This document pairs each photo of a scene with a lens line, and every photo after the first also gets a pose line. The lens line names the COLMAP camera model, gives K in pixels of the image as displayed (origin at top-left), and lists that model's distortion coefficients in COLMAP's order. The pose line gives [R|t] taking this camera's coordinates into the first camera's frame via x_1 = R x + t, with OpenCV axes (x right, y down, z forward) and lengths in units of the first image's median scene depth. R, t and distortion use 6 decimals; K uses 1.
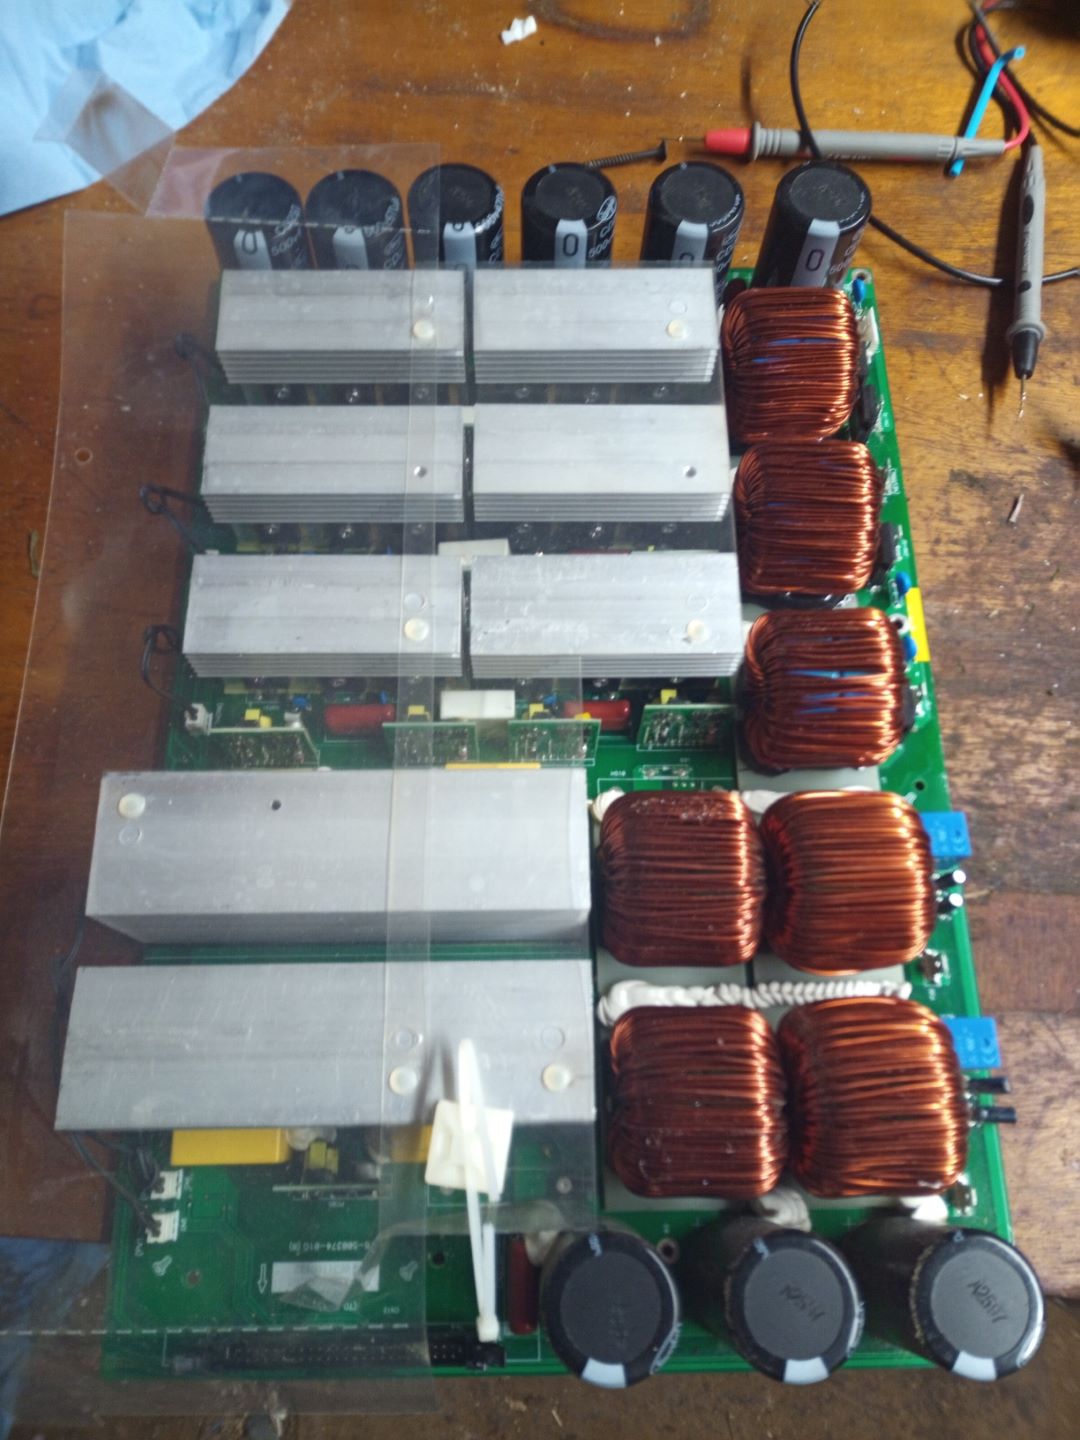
lens RADIAL K [[1161.2, 0, 533.5], [0, 1161.2, 725.4], [0, 0, 1]] dist [0.005133, 0.008884]
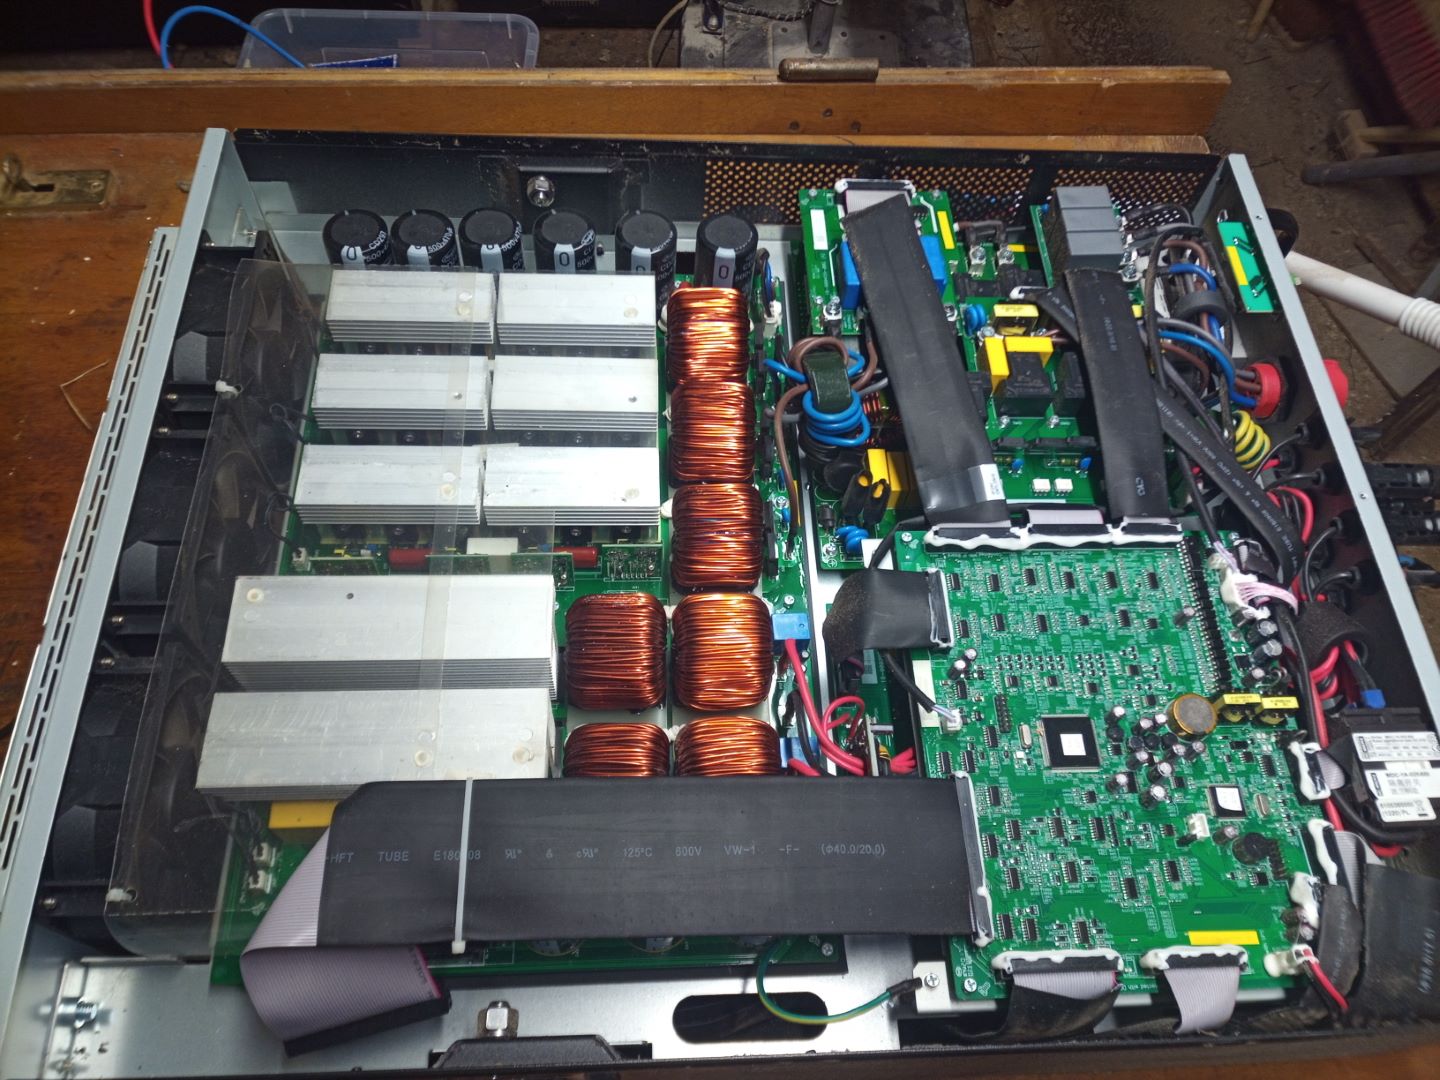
lens RADIAL K [[1161.2, 0, 734.1], [0, 1161.2, 544.3], [0, 0, 1]] dist [0.005133, 0.008884]
pose [[0.997320, 0.005404, 0.072960, 0.156652], [0.005833, 0.988220, -0.152926, 0.213178], [-0.072927, 0.152942, 0.985541, -0.515942]]
